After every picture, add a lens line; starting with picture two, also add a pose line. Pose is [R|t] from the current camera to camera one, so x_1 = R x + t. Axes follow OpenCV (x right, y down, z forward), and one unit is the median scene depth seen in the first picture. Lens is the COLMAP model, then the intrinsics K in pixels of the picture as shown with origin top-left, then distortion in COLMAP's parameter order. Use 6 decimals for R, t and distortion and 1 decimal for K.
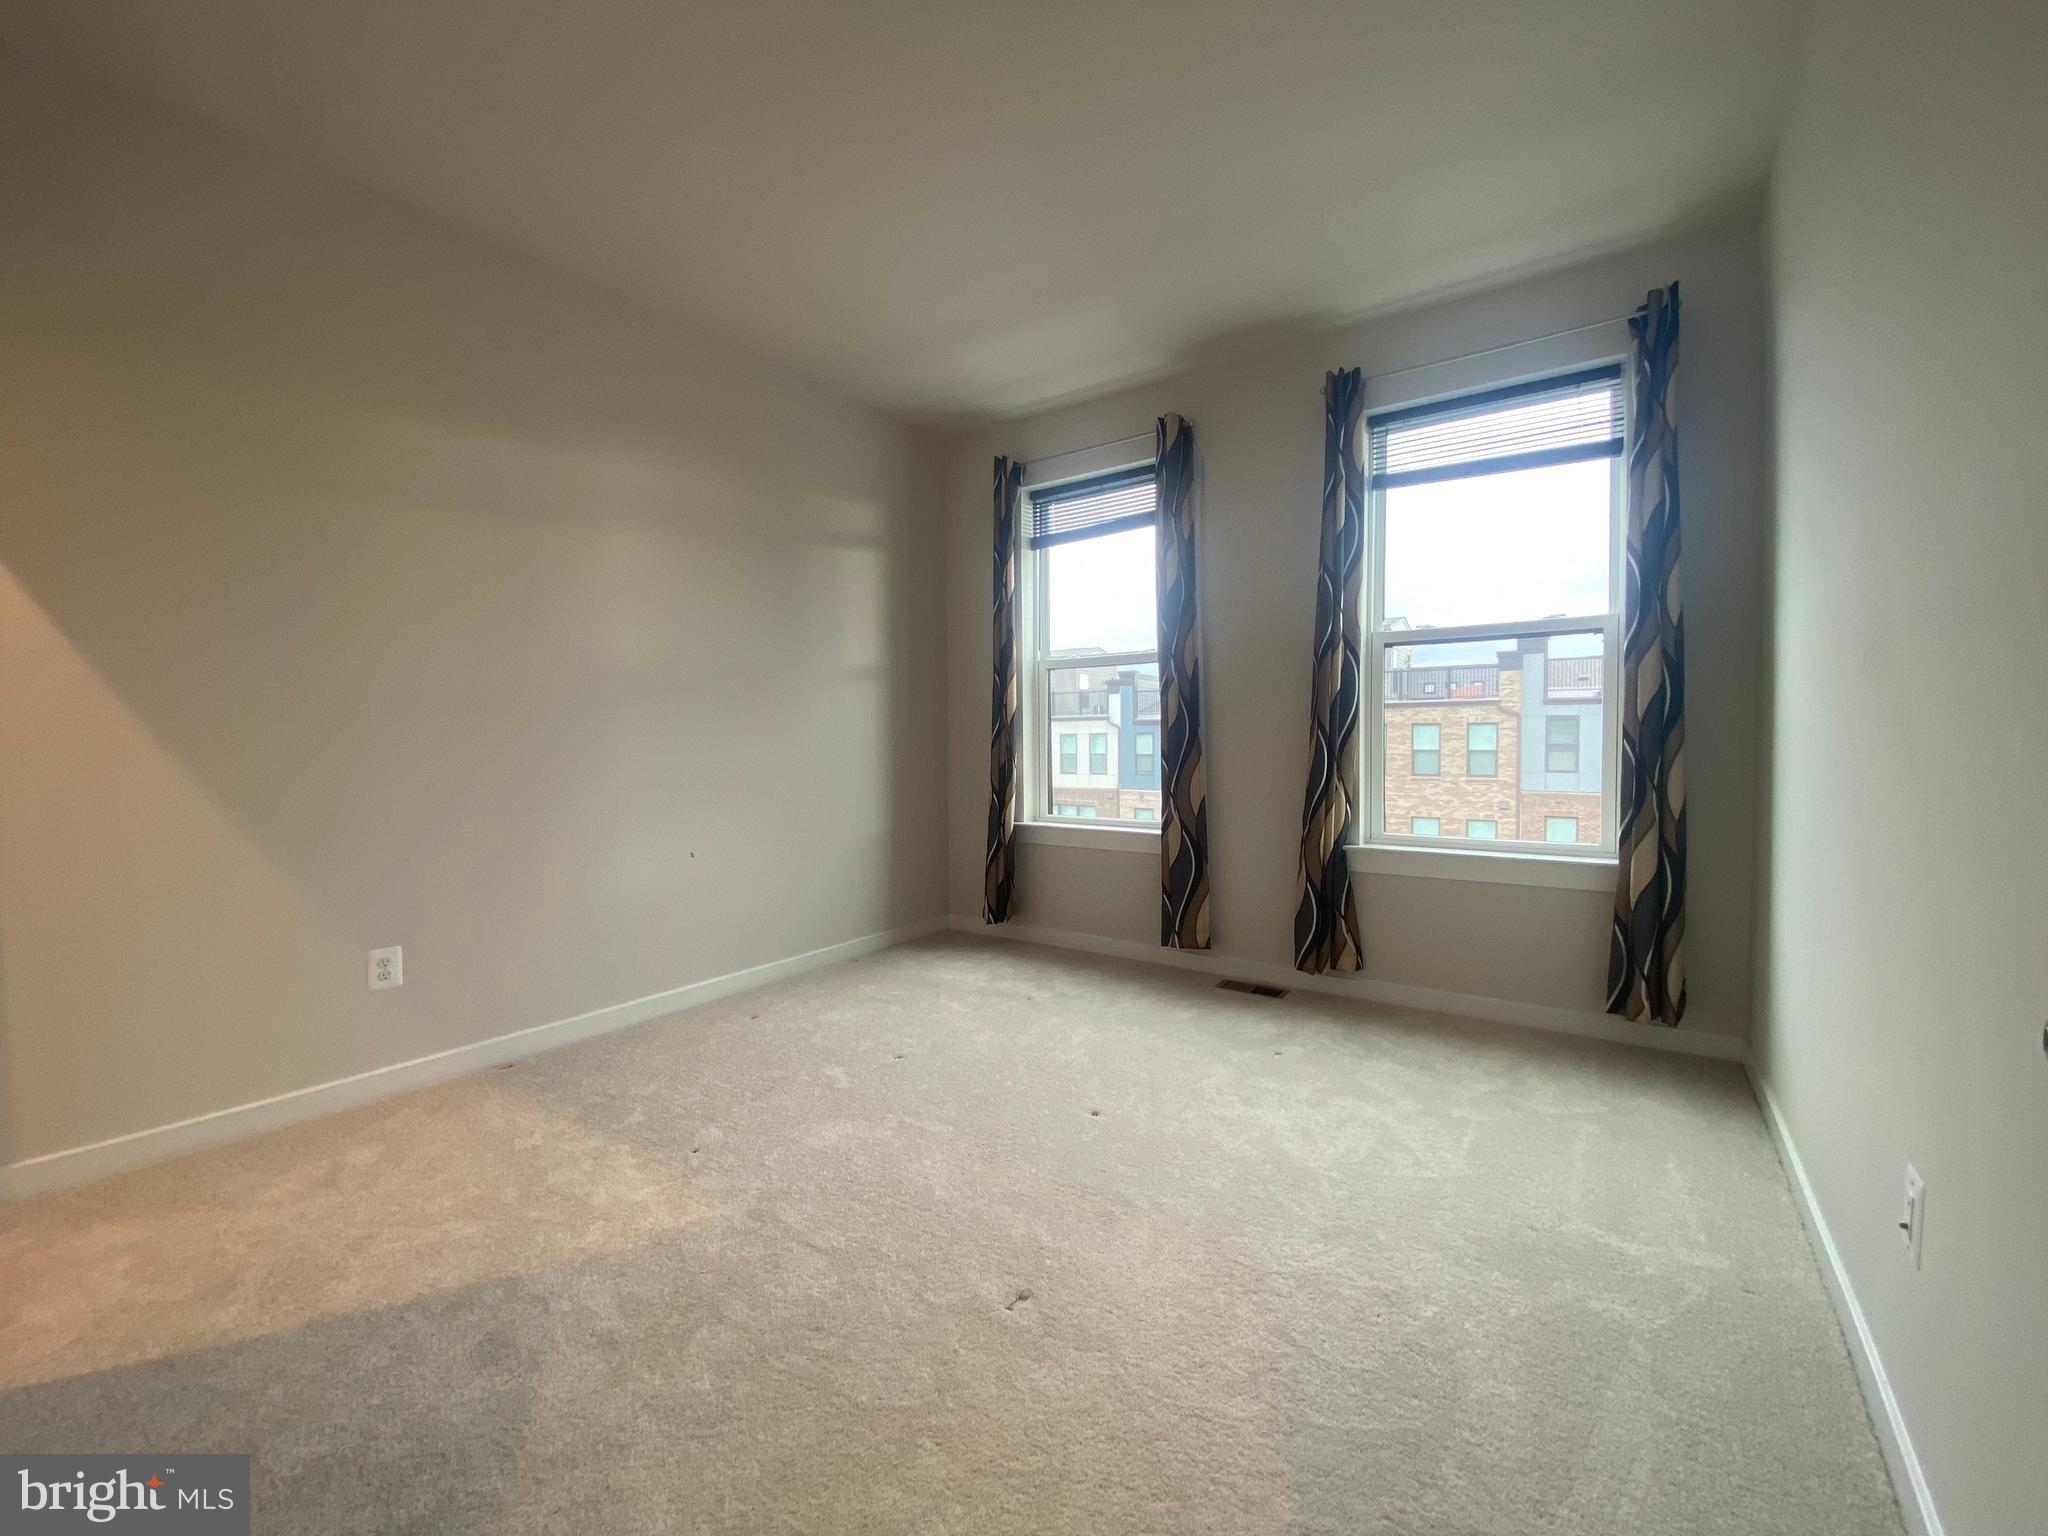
lens RADIAL K [[822.0, 0, 1024.4], [0, 822.0, 773.3], [0, 0, 1]] dist [0.011718, -0.015036]
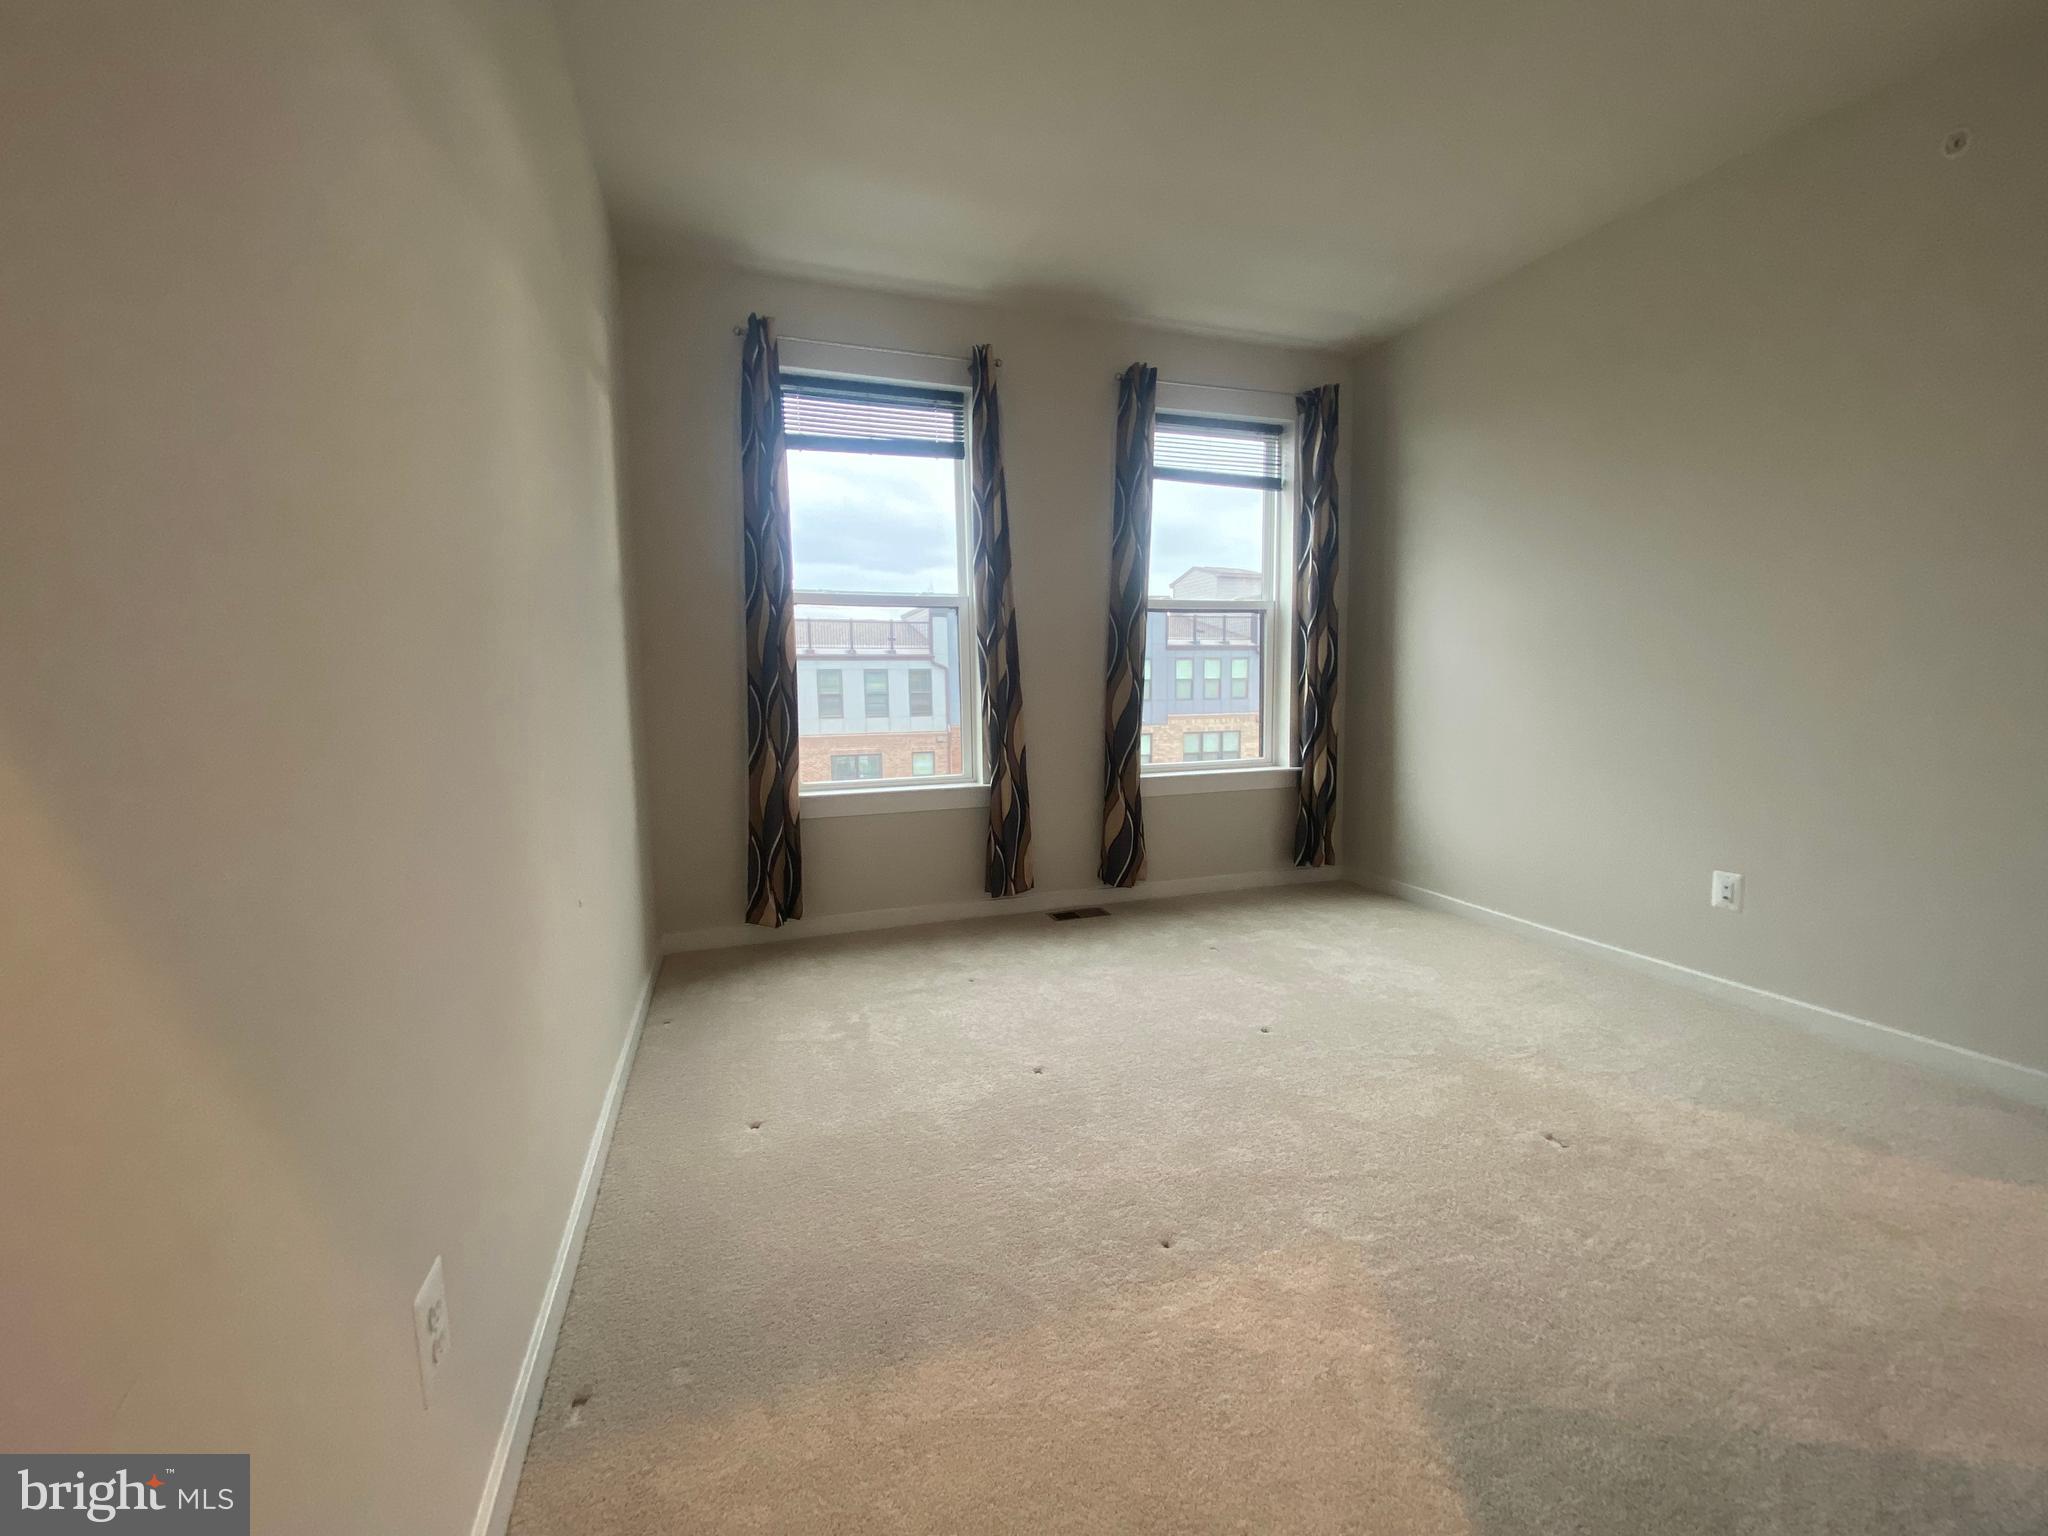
lens RADIAL K [[822.0, 0, 1006.8], [0, 822.0, 784.3], [0, 0, 1]] dist [0.011718, -0.015036]
pose [[0.579928, -0.103406, 0.808078, -0.670111], [0.041620, 0.994377, 0.097377, -0.025633], [-0.813604, -0.022839, 0.580971, 0.445332]]
